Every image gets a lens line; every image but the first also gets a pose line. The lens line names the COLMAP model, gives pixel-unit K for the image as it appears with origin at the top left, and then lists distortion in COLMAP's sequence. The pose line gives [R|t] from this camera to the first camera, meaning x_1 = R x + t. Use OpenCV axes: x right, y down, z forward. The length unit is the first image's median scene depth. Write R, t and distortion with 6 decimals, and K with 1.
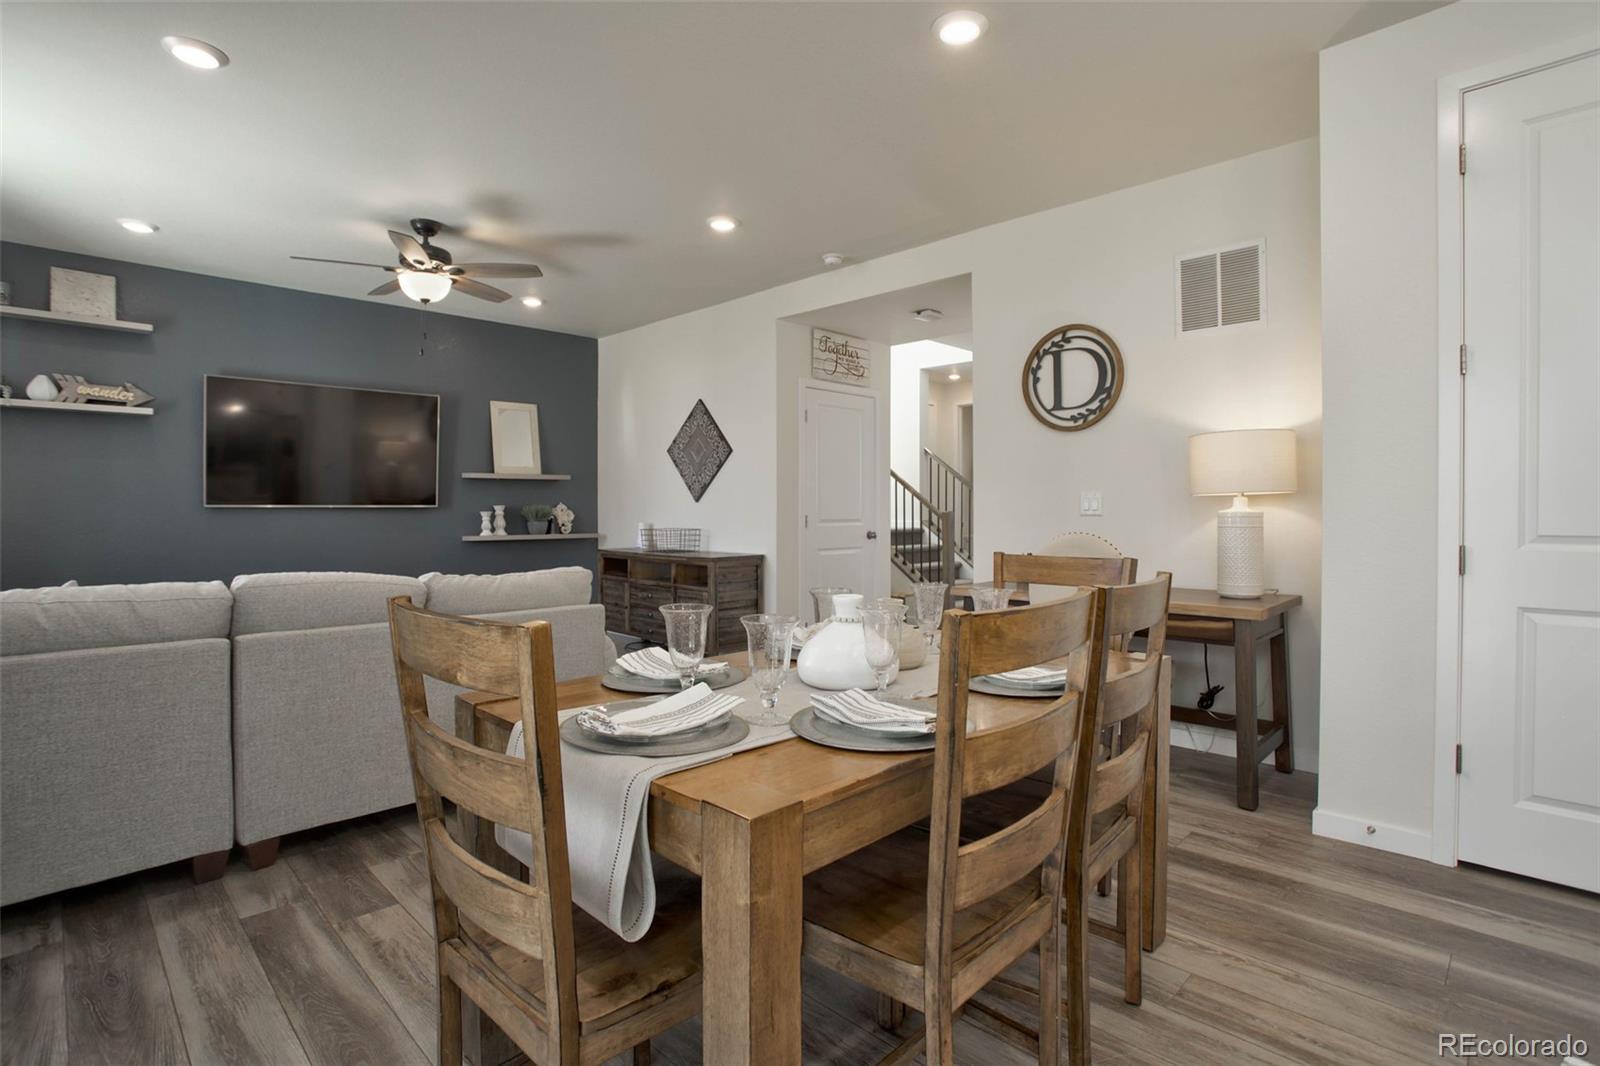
lens RADIAL K [[787.7, 0, 797.3], [0, 787.7, 523.3], [0, 0, 1]] dist [-0.068774, 0.028622]
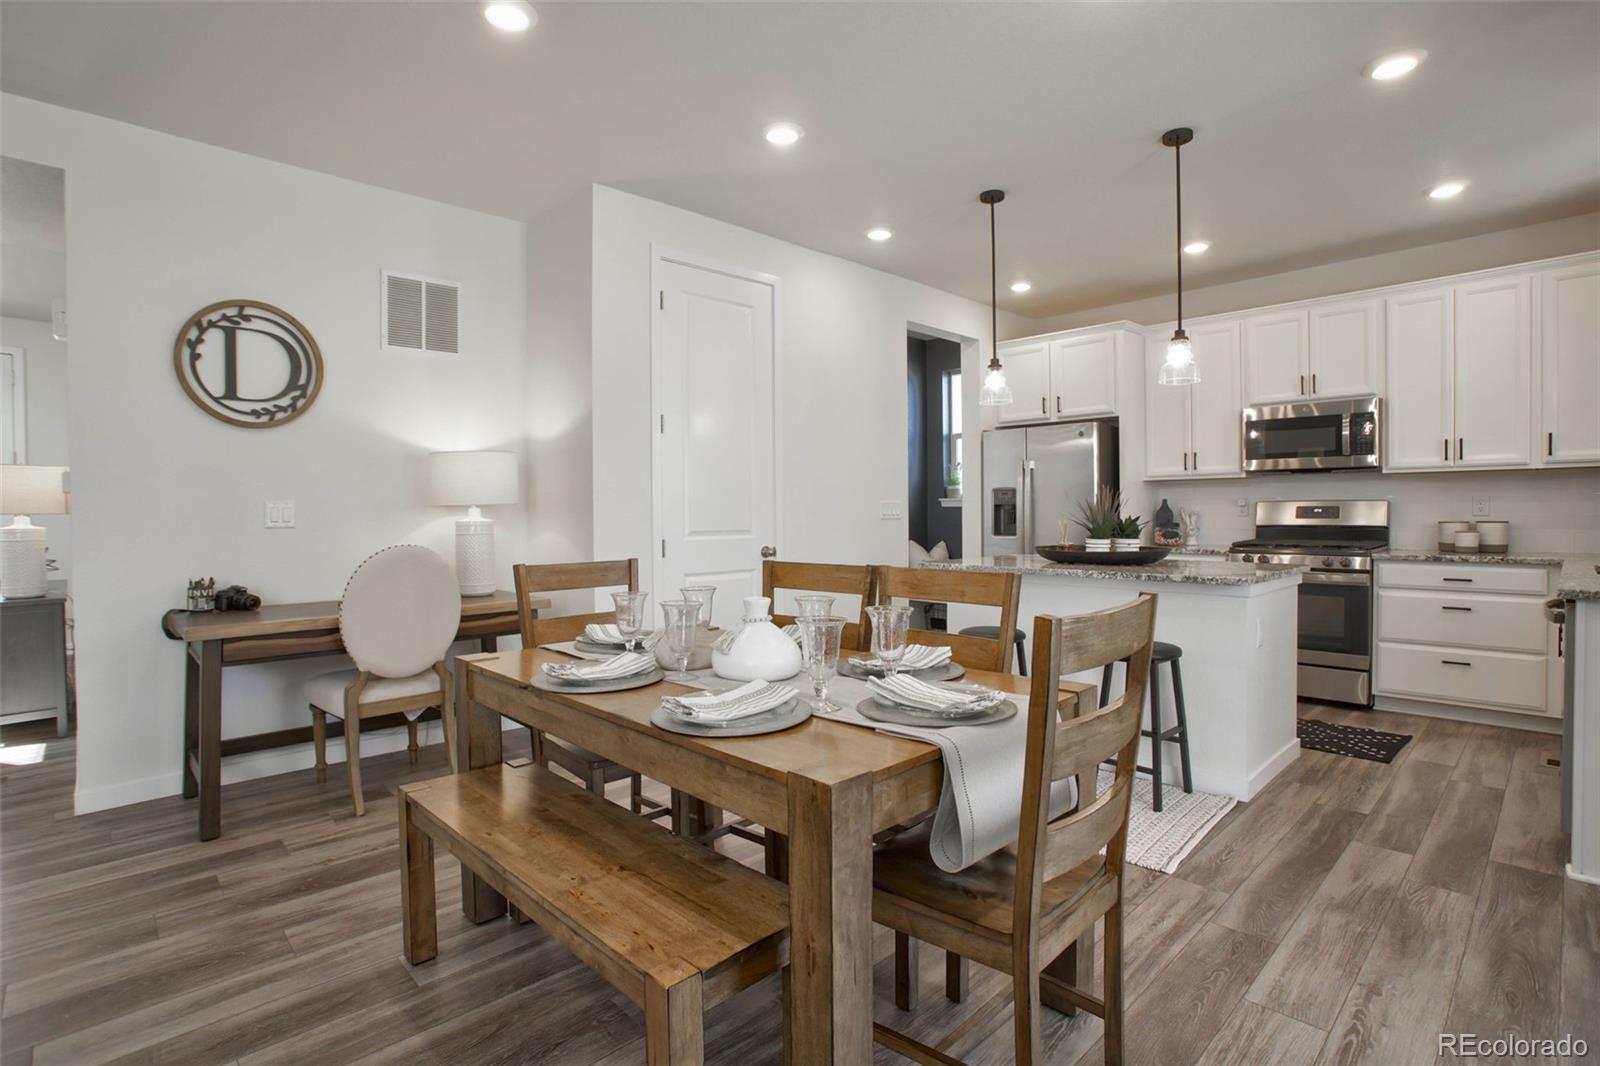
lens RADIAL K [[787.7, 0, 797.3], [0, 787.7, 523.3], [0, 0, 1]] dist [-0.068774, 0.028622]
pose [[0.018733, -0.016492, 0.999689, -0.405439], [0.024528, 0.999571, 0.016030, -0.012642], [-0.999524, 0.024220, 0.019129, 0.352920]]
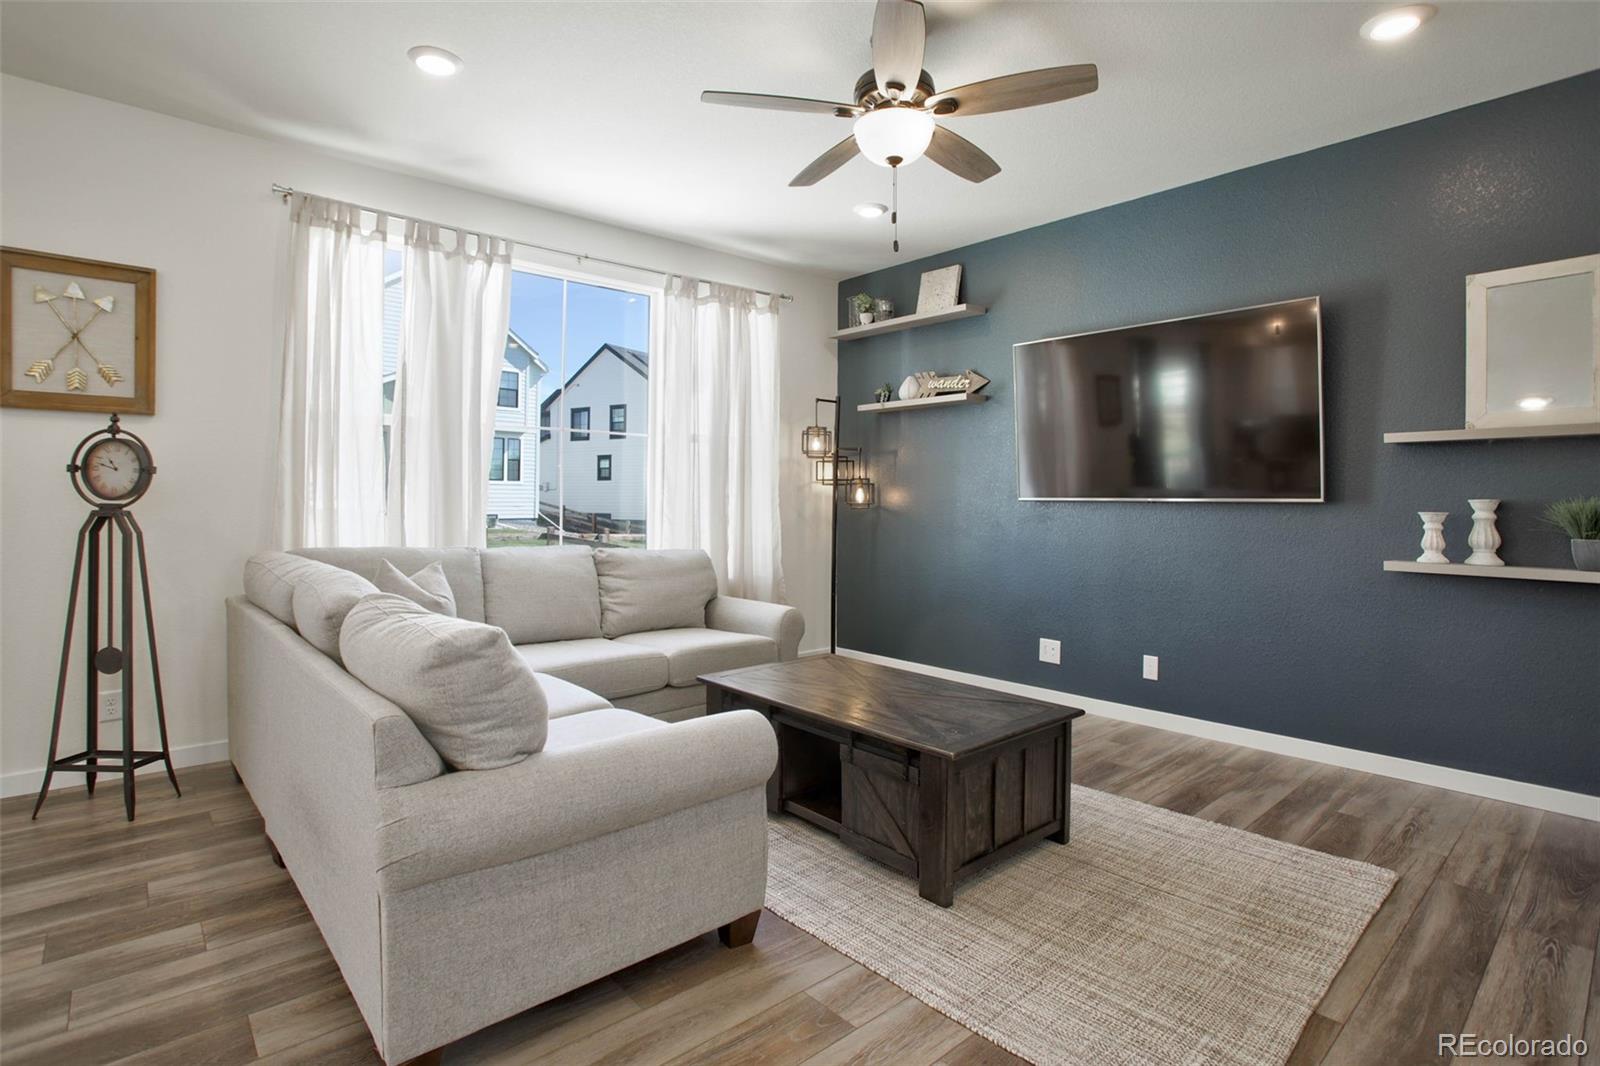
lens RADIAL K [[792.6, 0, 798.7], [0, 792.6, 494.3], [0, 0, 1]] dist [-0.079366, 0.033445]
pose [[-0.066927, -0.004700, -0.997747, 0.125020], [-0.024258, 0.999701, -0.003082, -0.020965], [0.997463, 0.023997, -0.067021, 0.903633]]
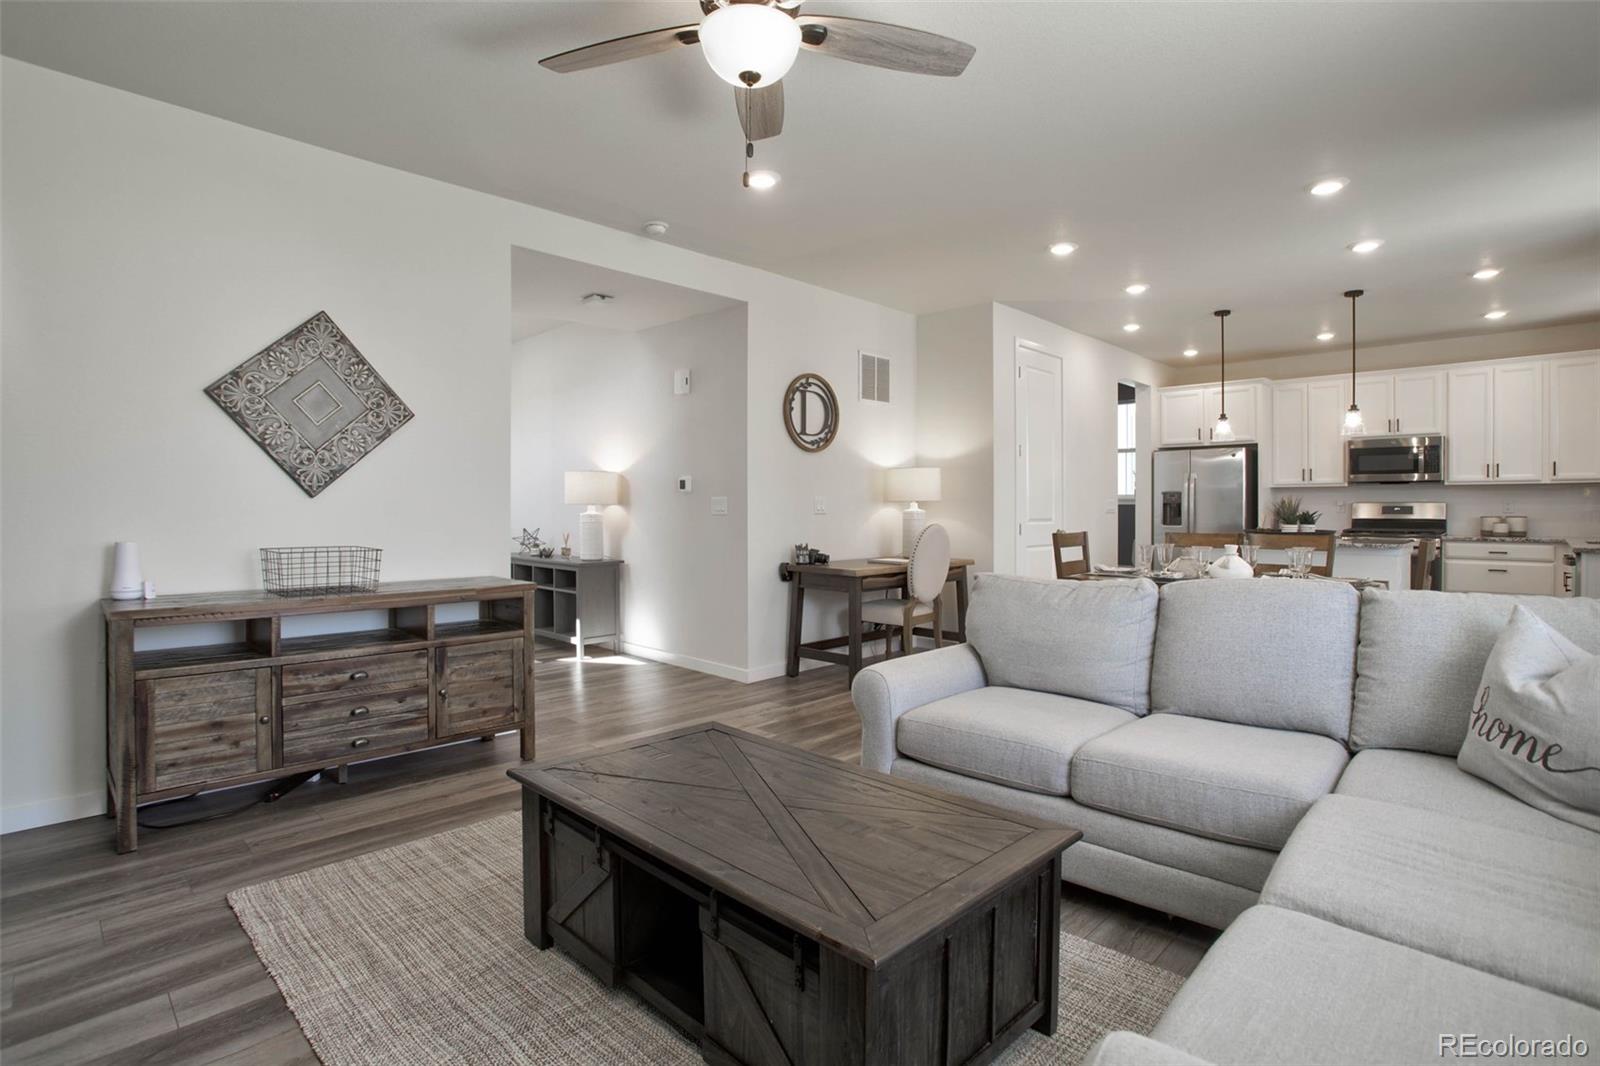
lens RADIAL K [[793.5, 0, 801.8], [0, 793.5, 508.0], [0, 0, 1]] dist [-0.076079, 0.033176]
pose [[-0.012213, -0.002346, 0.999923, -0.904355], [0.016178, 0.999866, 0.002543, -0.021422], [-0.999795, 0.016208, -0.012174, 0.908891]]
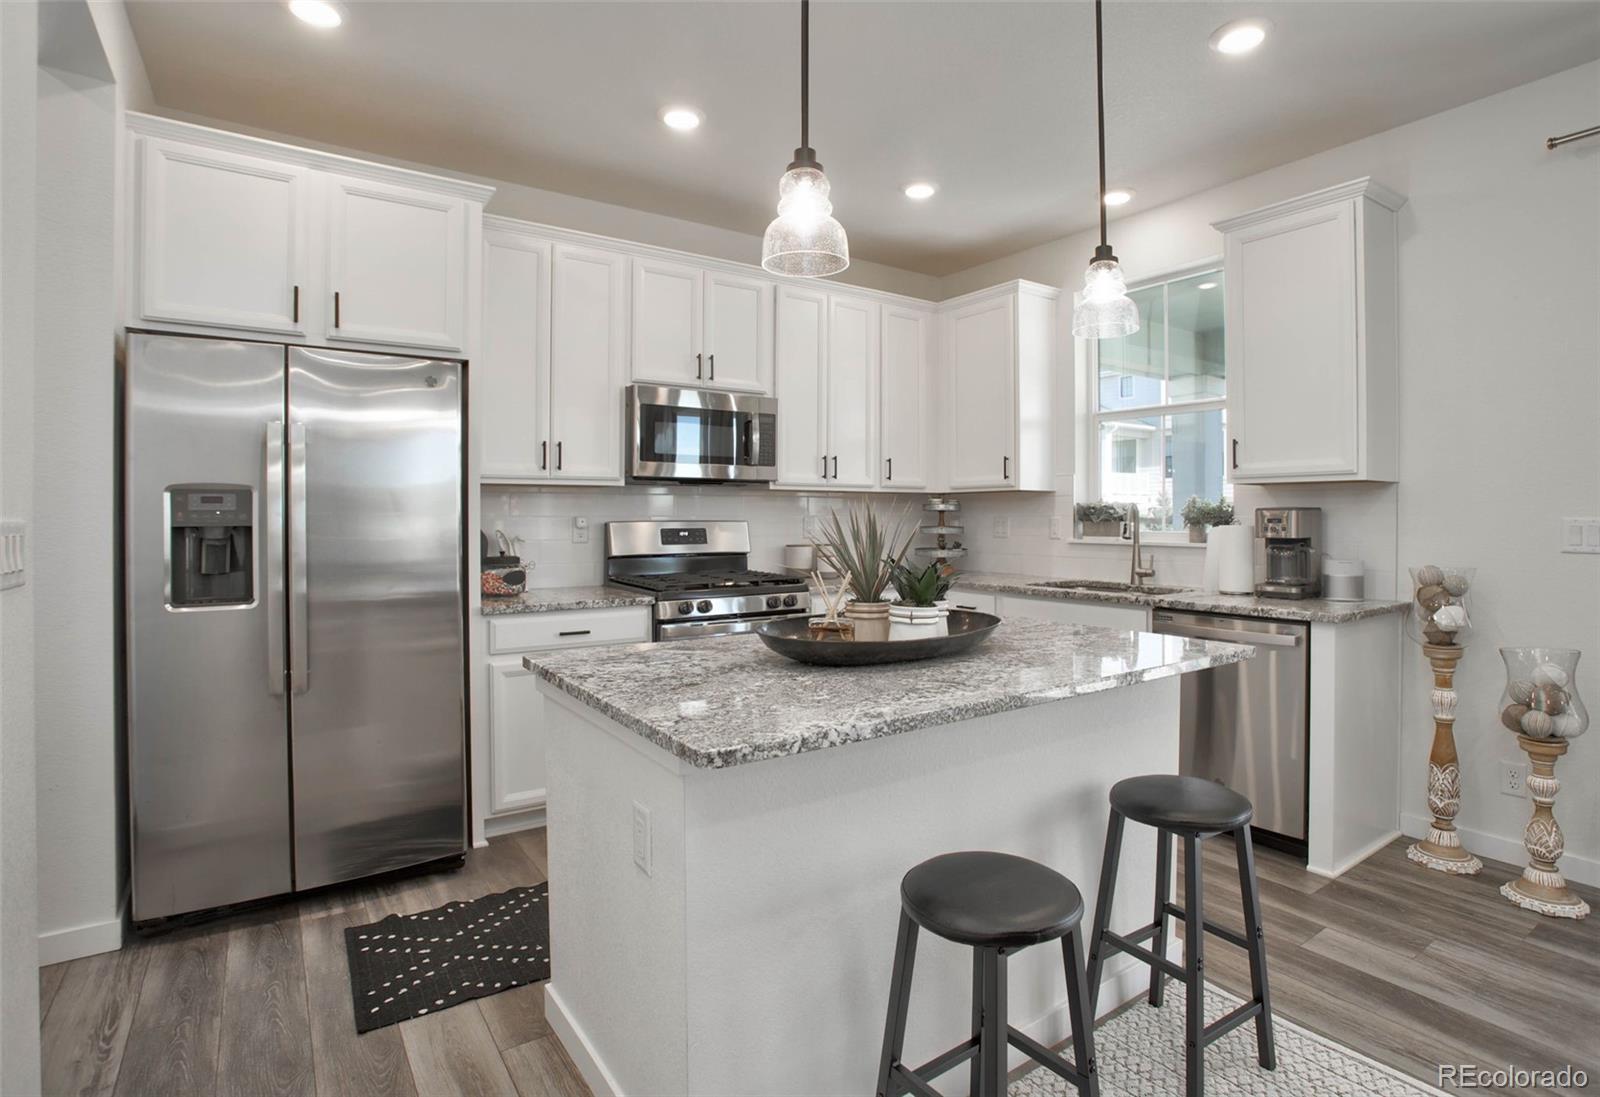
lens RADIAL K [[811.3, 0, 826.5], [0, 811.3, 518.8], [0, 0, 1]] dist [-0.075243, 0.025275]
pose [[-0.985796, -0.003074, 0.167920, 0.380992], [0.000525, 0.999771, 0.021384, -0.029835], [-0.167948, 0.021169, -0.985569, 0.471526]]
